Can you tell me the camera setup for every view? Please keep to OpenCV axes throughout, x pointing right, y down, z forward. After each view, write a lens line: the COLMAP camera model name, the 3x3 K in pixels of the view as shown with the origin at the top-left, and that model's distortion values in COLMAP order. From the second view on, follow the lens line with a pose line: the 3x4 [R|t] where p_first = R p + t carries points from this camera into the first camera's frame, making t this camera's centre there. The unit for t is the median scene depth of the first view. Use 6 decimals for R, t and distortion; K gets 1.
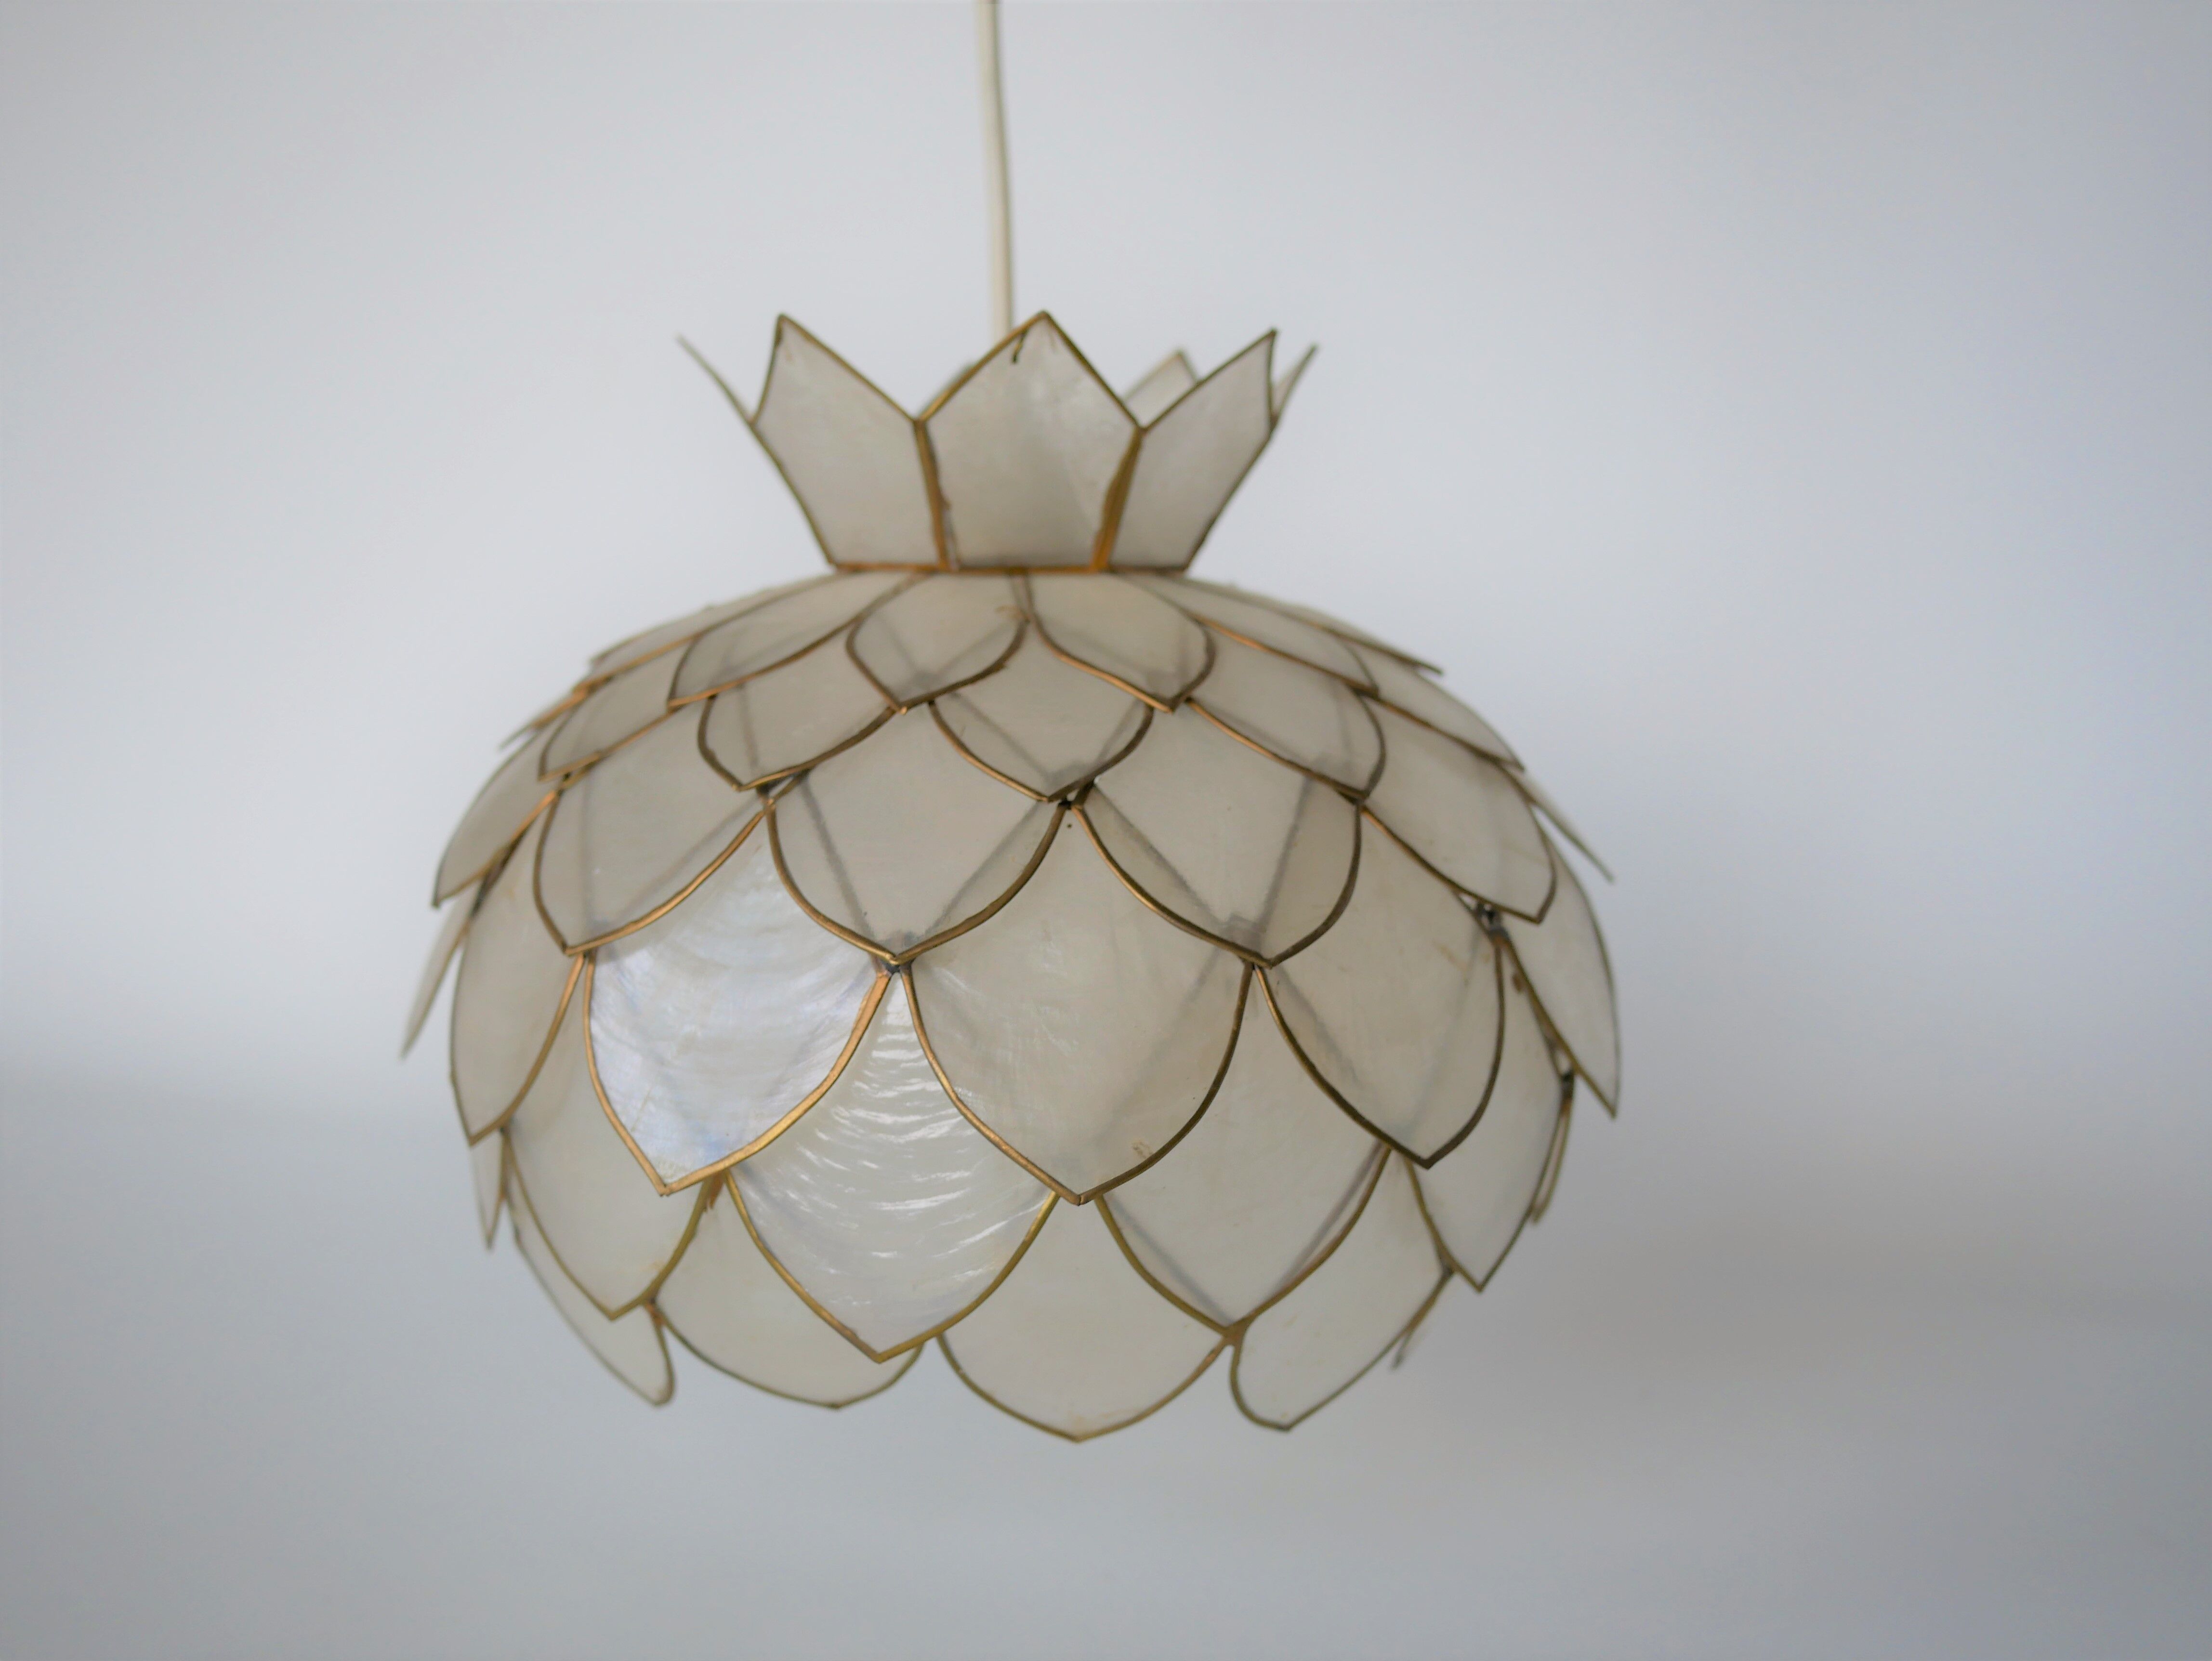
lens RADIAL K [[2553.1, 0, 1116.0], [0, 2553.1, 836.5], [0, 0, 1]] dist [0.000634, 0.000000]
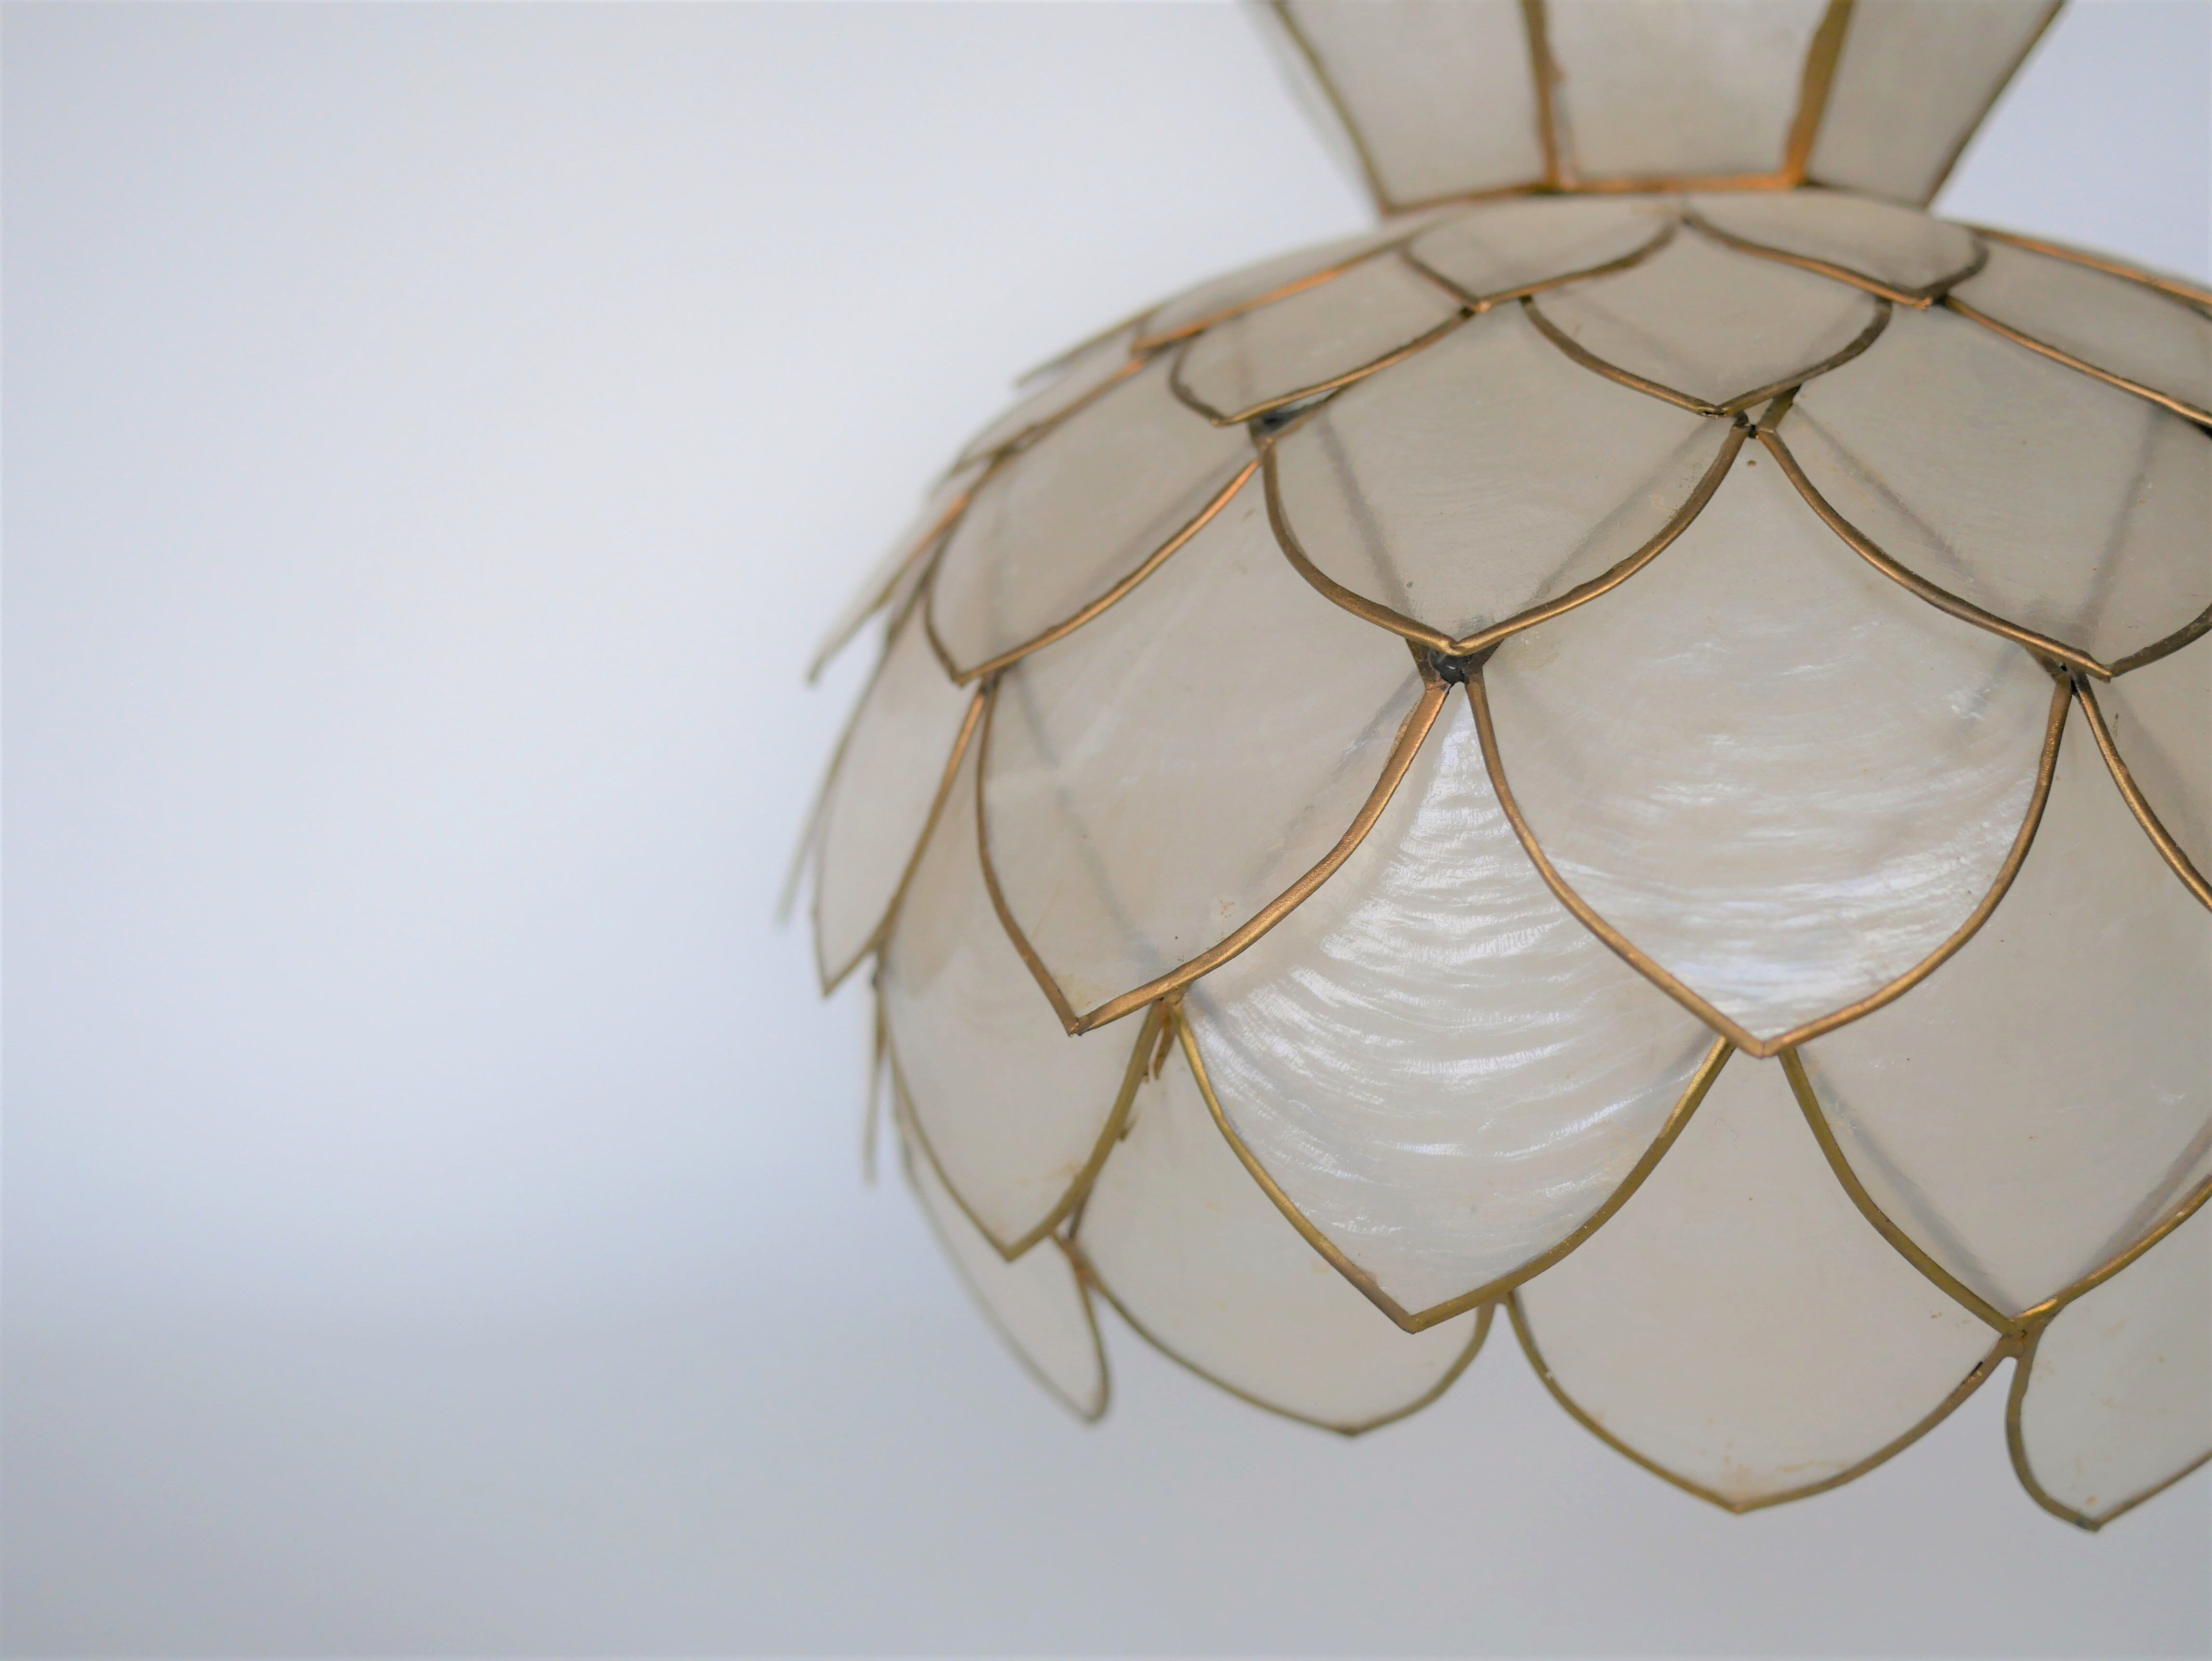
lens RADIAL K [[2553.1, 0, 1114.1], [0, 2553.1, 831.3], [0, 0, 1]] dist [0.000634, 0.000000]
pose [[0.972469, 0.018610, -0.232289, -0.022289], [-0.036905, 0.996526, -0.074663, 0.131514], [0.230093, 0.081180, 0.969777, 0.375369]]
